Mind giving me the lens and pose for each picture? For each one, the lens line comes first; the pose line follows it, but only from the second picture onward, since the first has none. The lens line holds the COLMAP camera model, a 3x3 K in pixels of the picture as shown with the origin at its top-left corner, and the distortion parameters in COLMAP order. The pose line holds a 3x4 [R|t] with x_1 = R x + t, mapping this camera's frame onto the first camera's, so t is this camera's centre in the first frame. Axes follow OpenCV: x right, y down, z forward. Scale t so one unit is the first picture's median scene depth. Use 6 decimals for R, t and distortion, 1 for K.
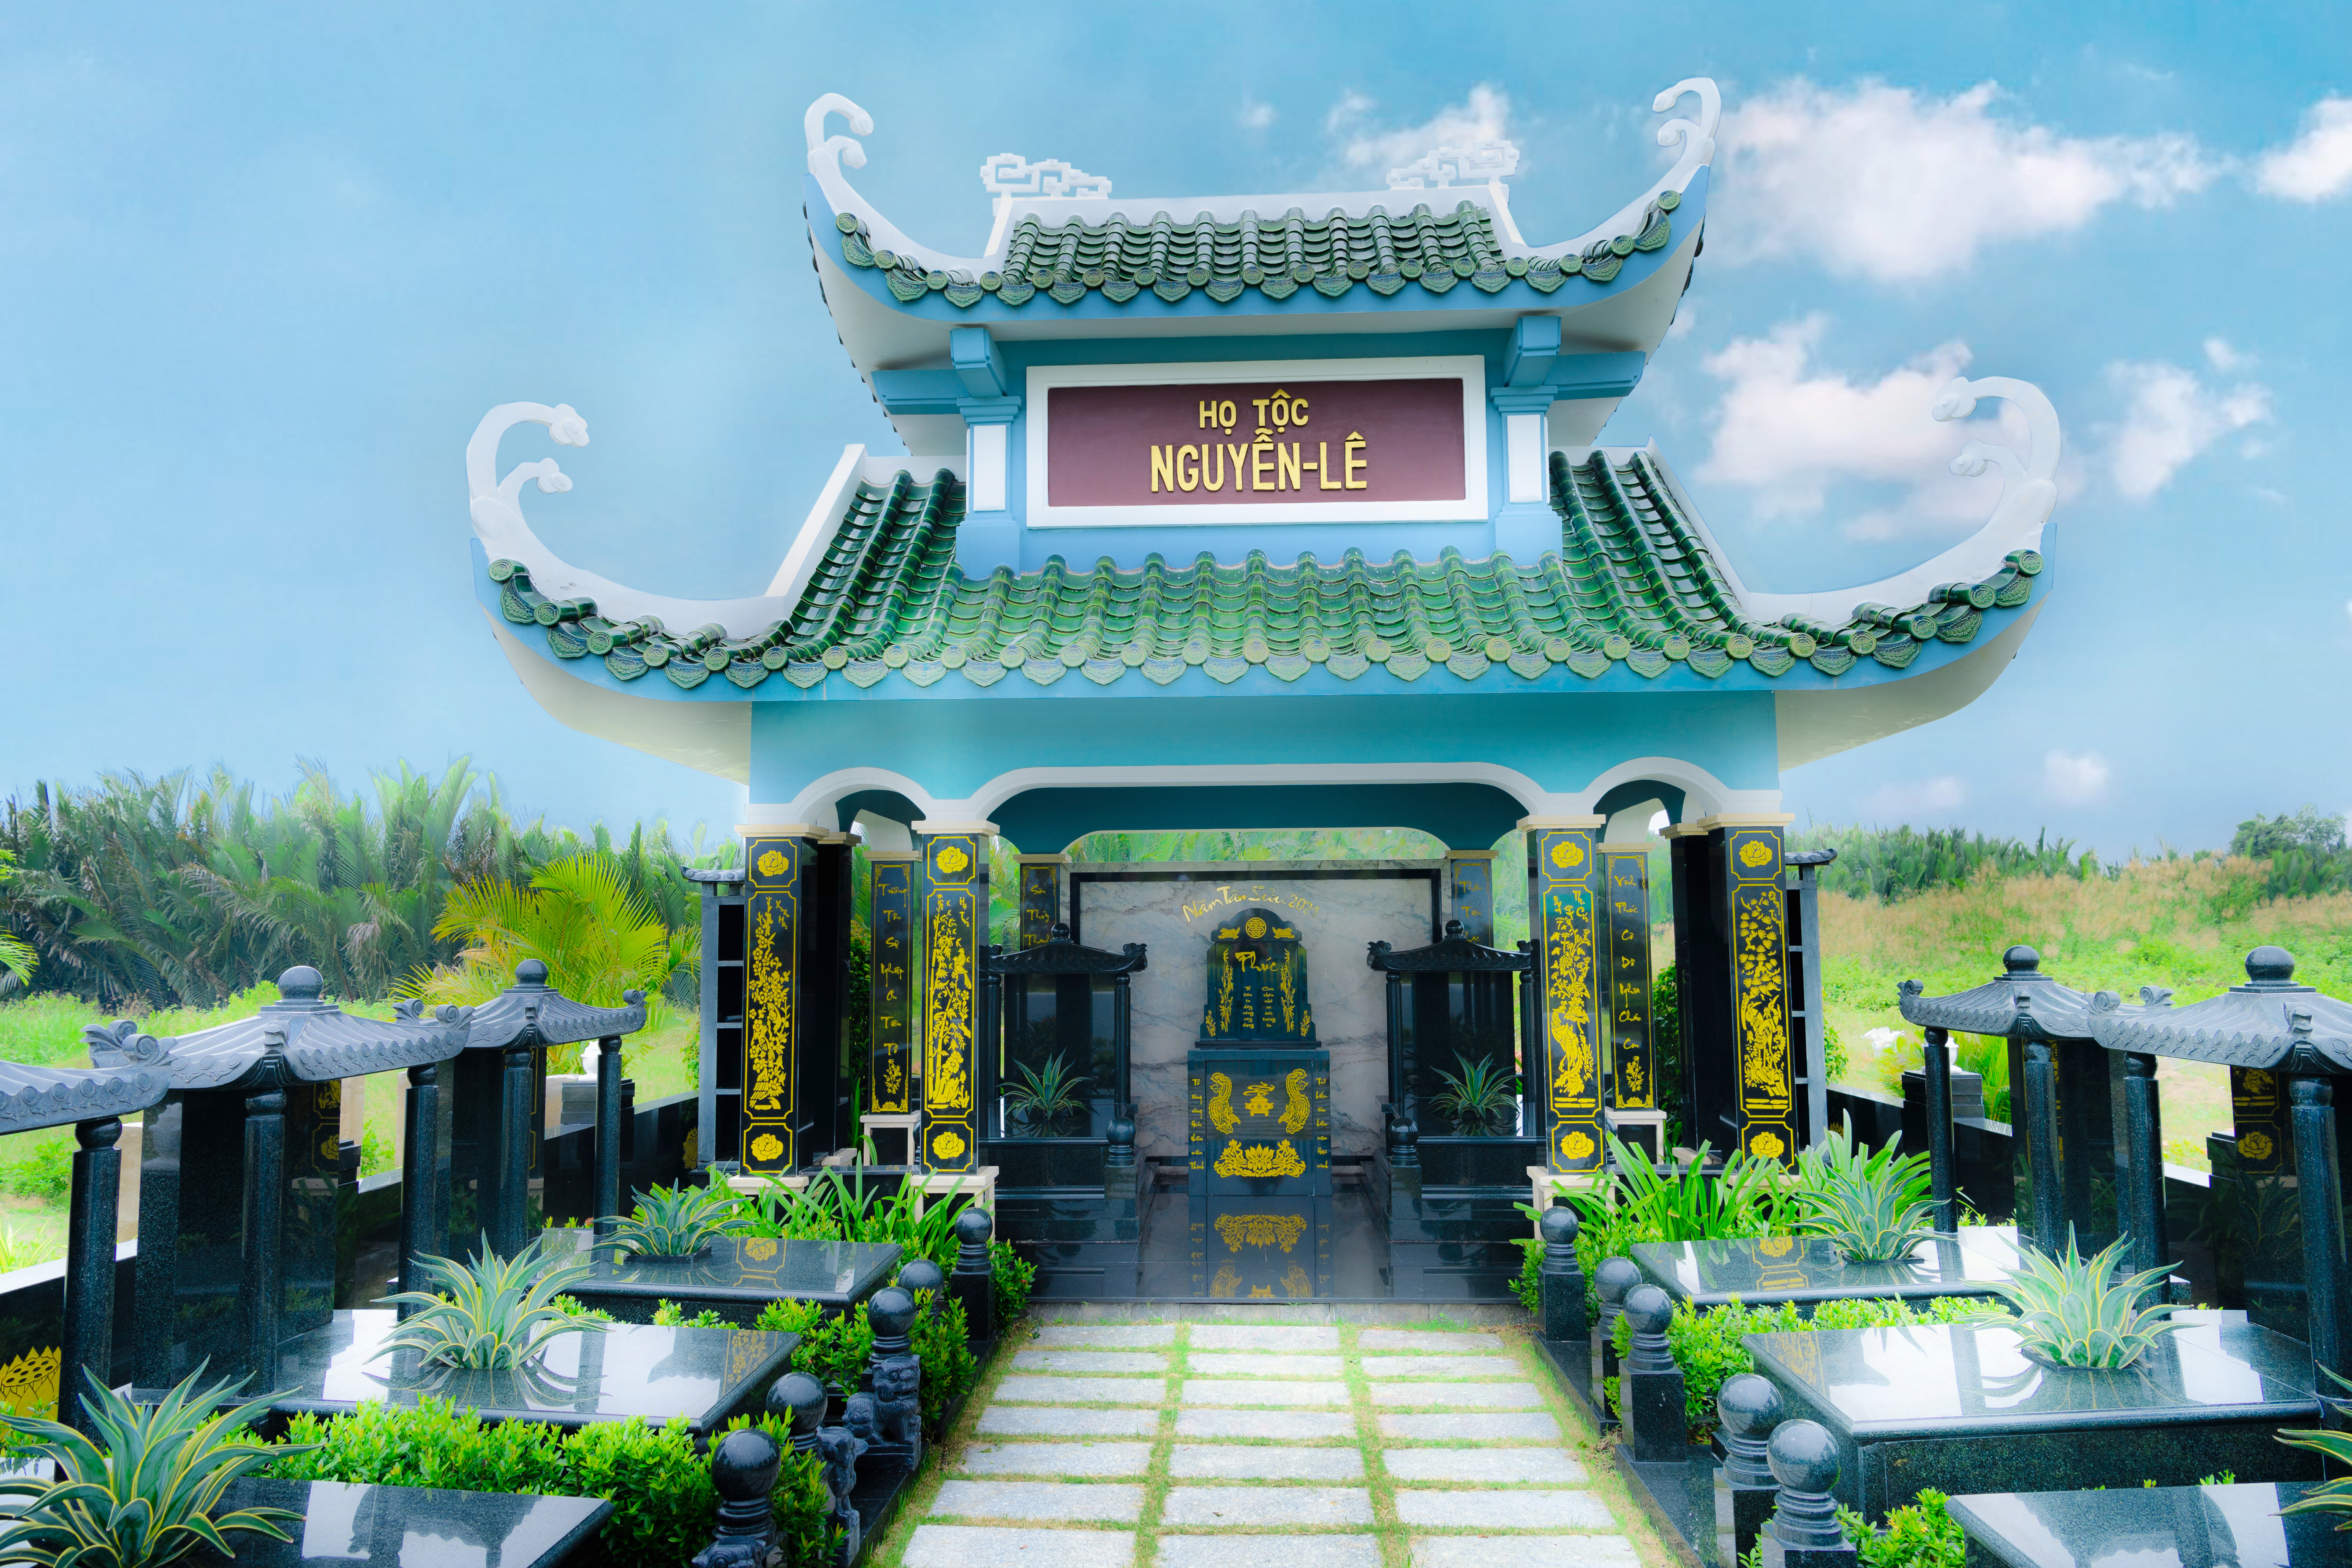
lens RADIAL K [[1582.8, 0, 1183.3], [0, 1582.8, 784.7], [0, 0, 1]] dist [0.007347, 0.000130]
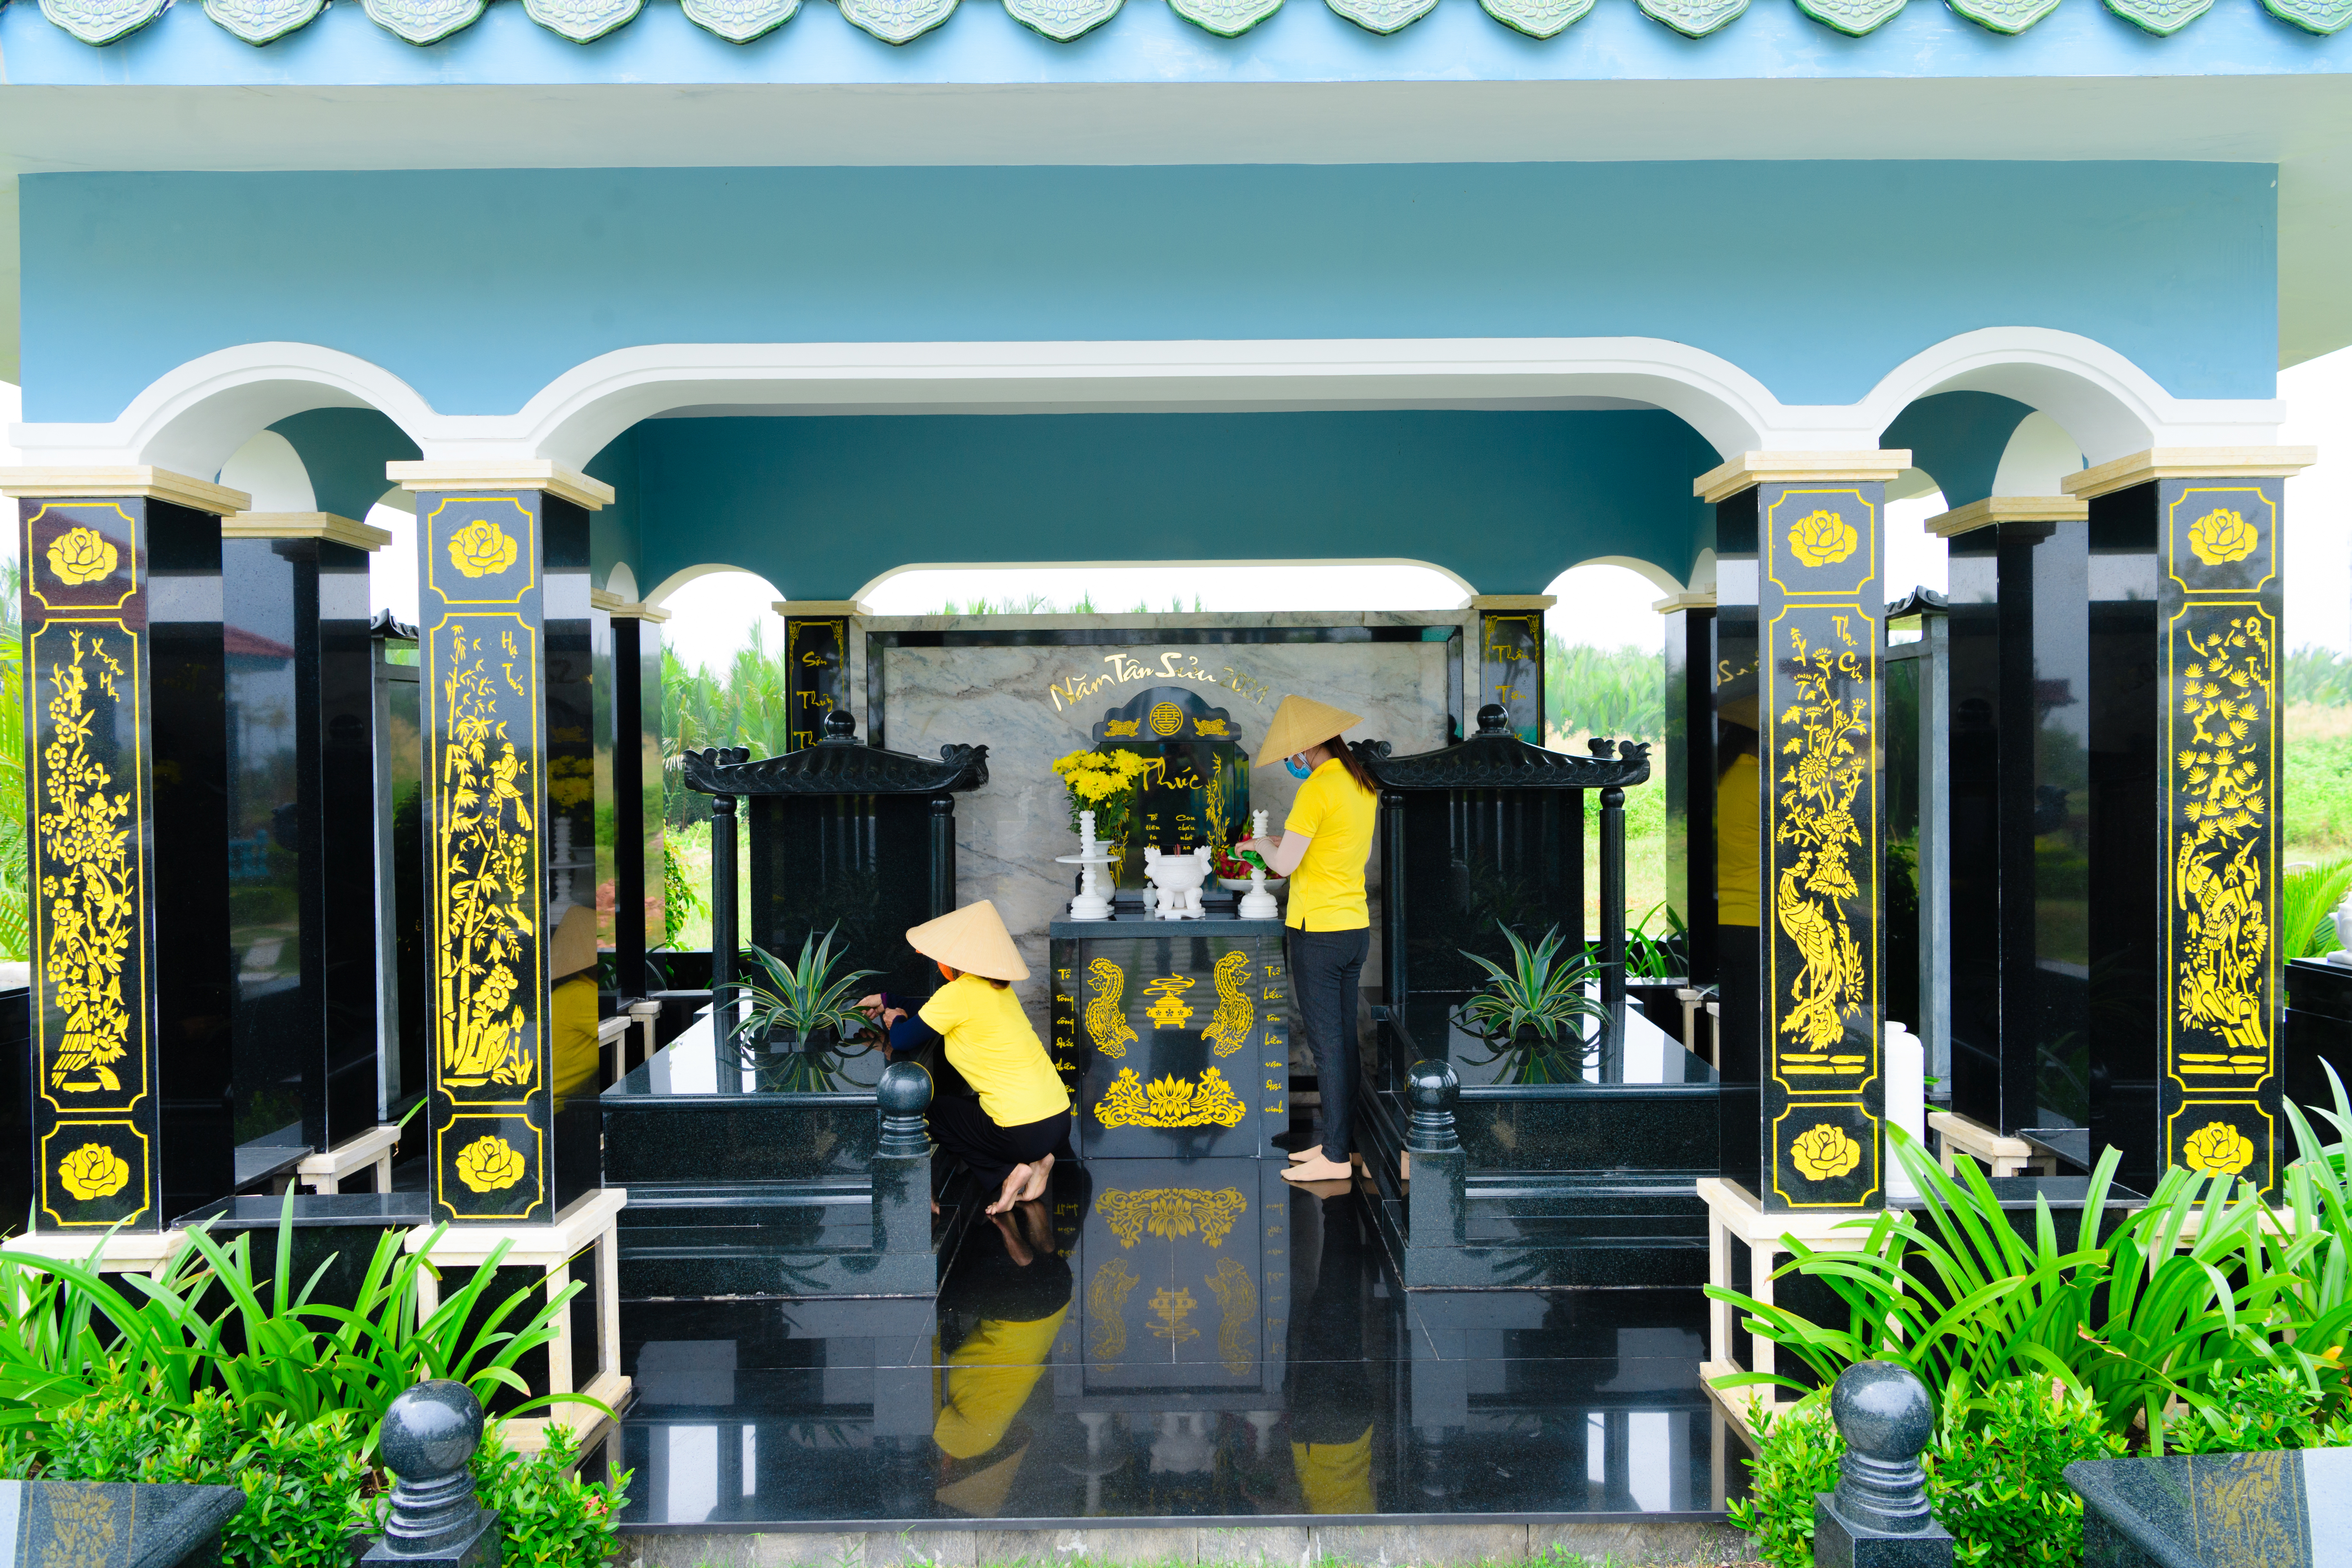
lens RADIAL K [[1582.8, 0, 1183.3], [0, 1582.8, 784.7], [0, 0, 1]] dist [0.007347, 0.000130]
pose [[0.998985, -0.002843, 0.044953, 0.034064], [-0.002344, 0.993373, 0.114915, 0.062016], [-0.044982, -0.114903, 0.992358, 0.533339]]
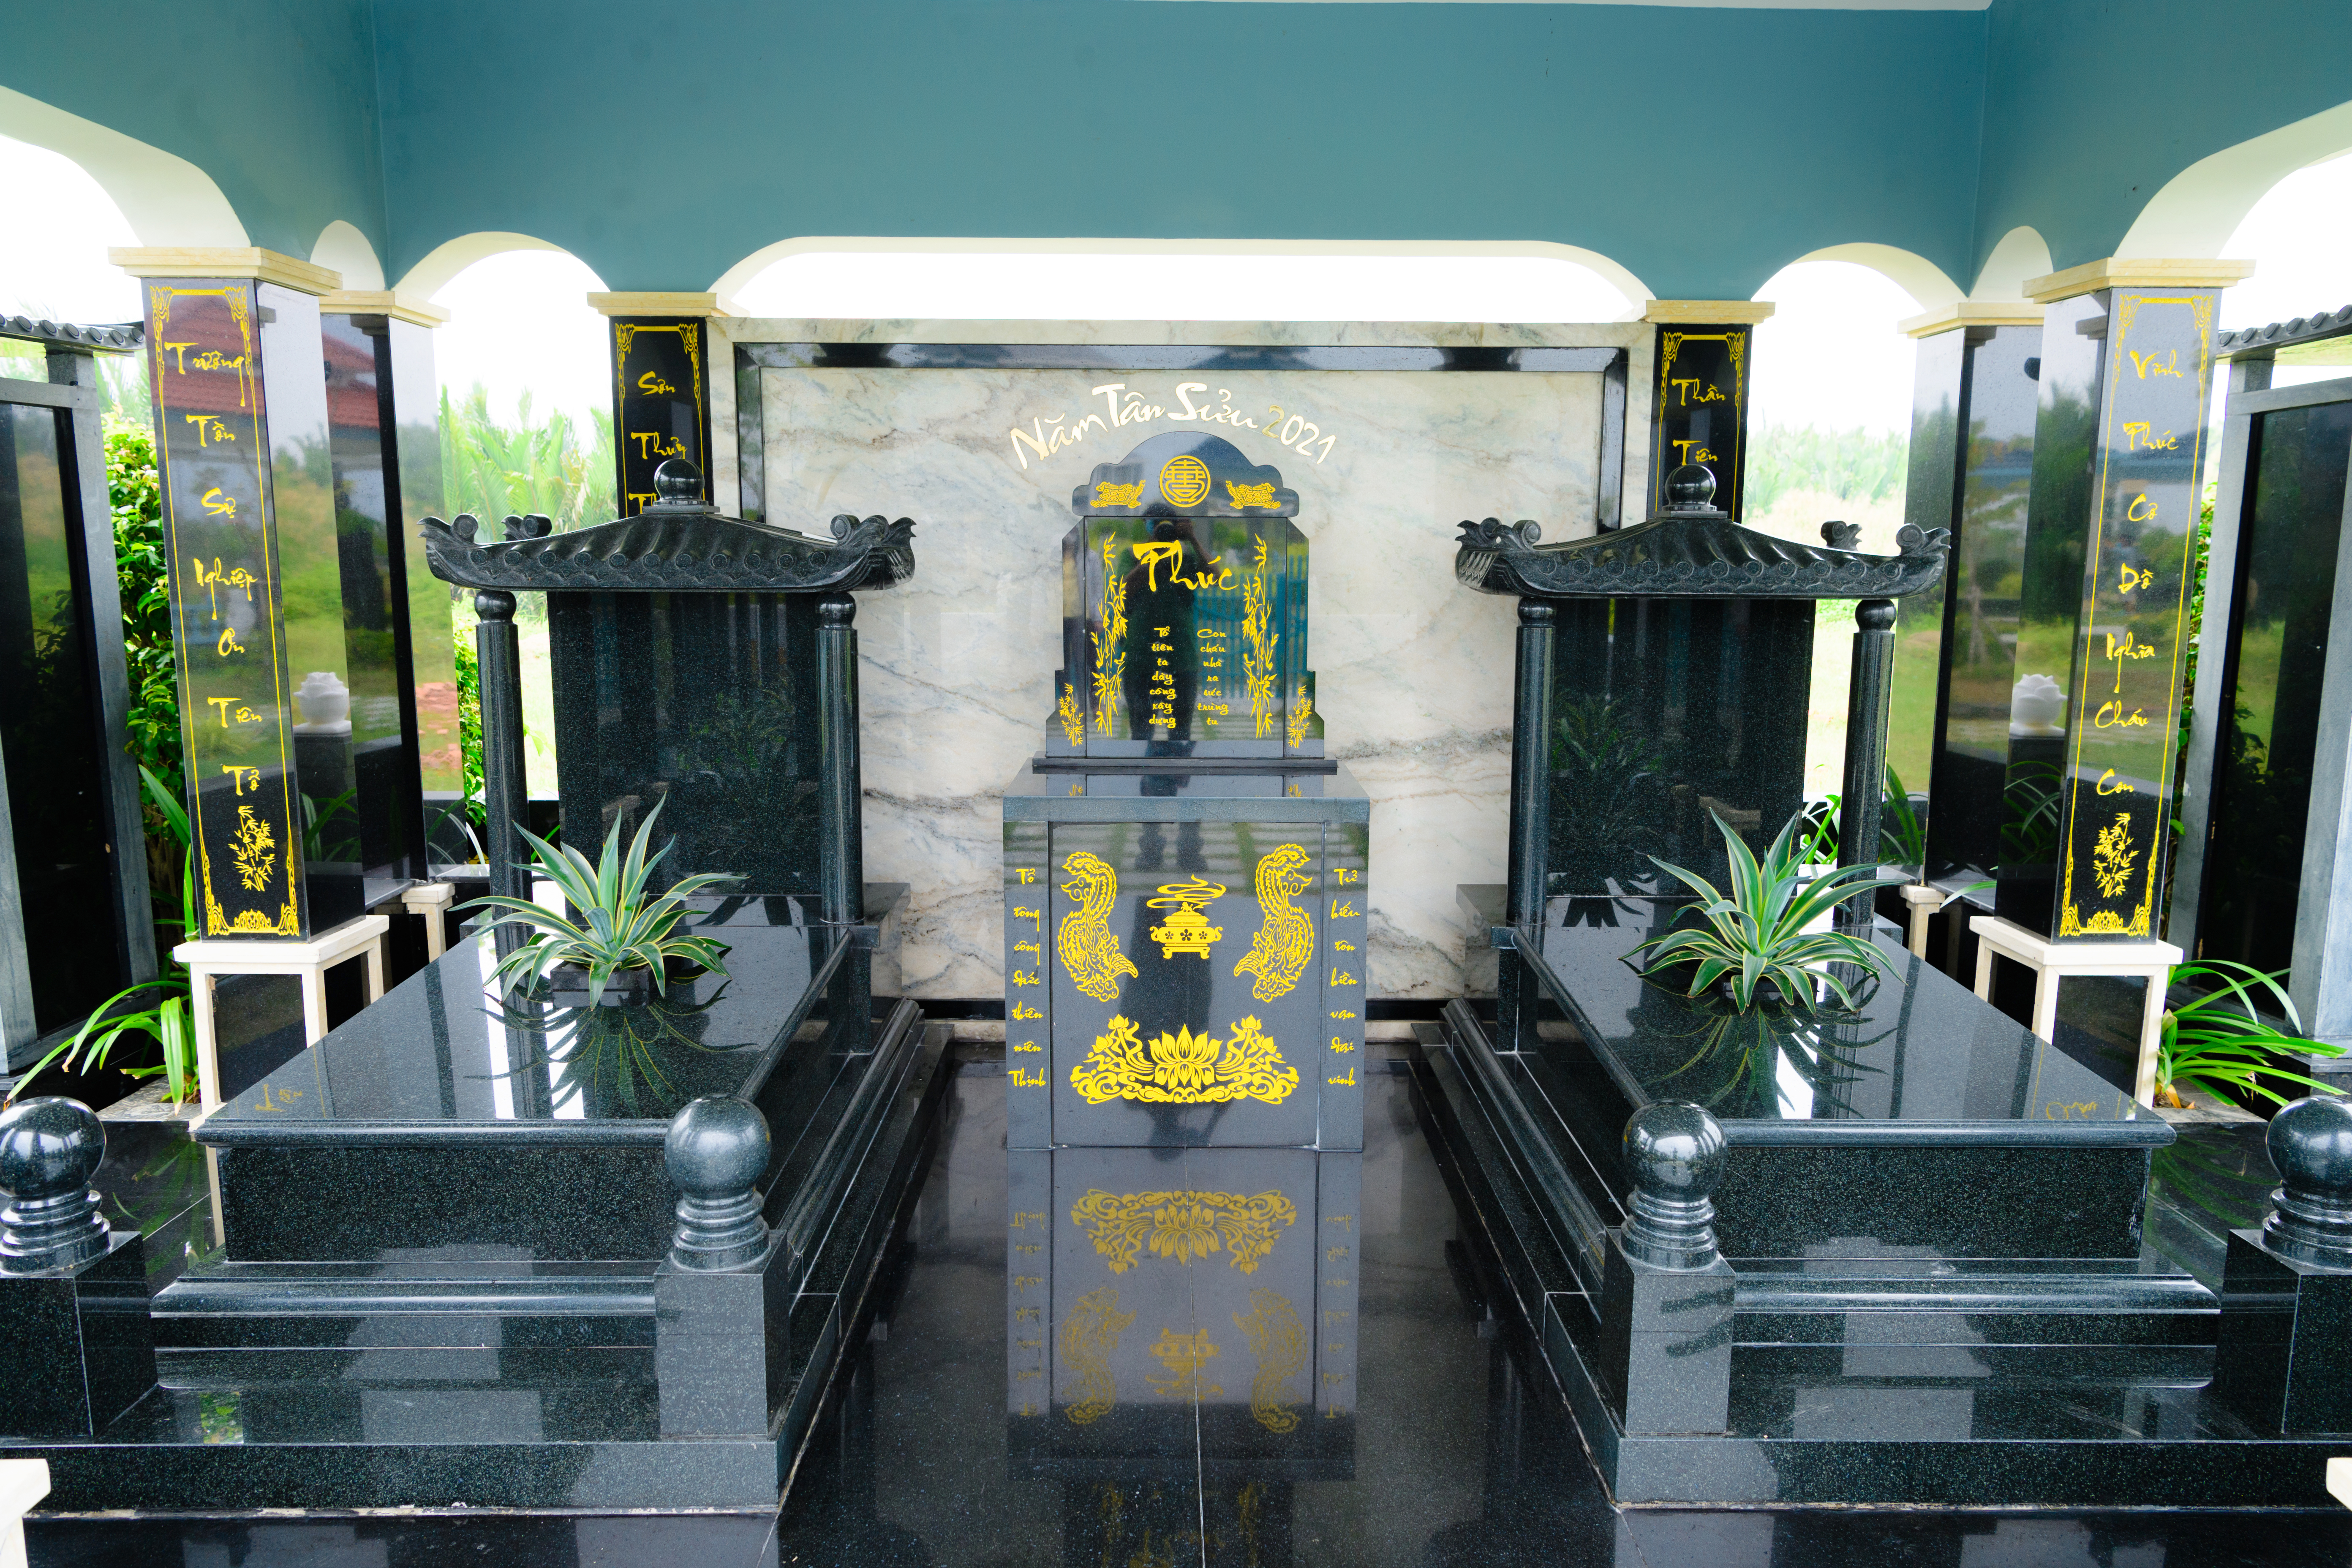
lens RADIAL K [[1582.8, 0, 1183.3], [0, 1582.8, 784.7], [0, 0, 1]] dist [0.007347, 0.000130]
pose [[0.998679, 0.005234, 0.051113, 0.034690], [-0.017780, 0.968544, 0.248205, 0.089196], [-0.048206, -0.248786, 0.967358, 0.810969]]
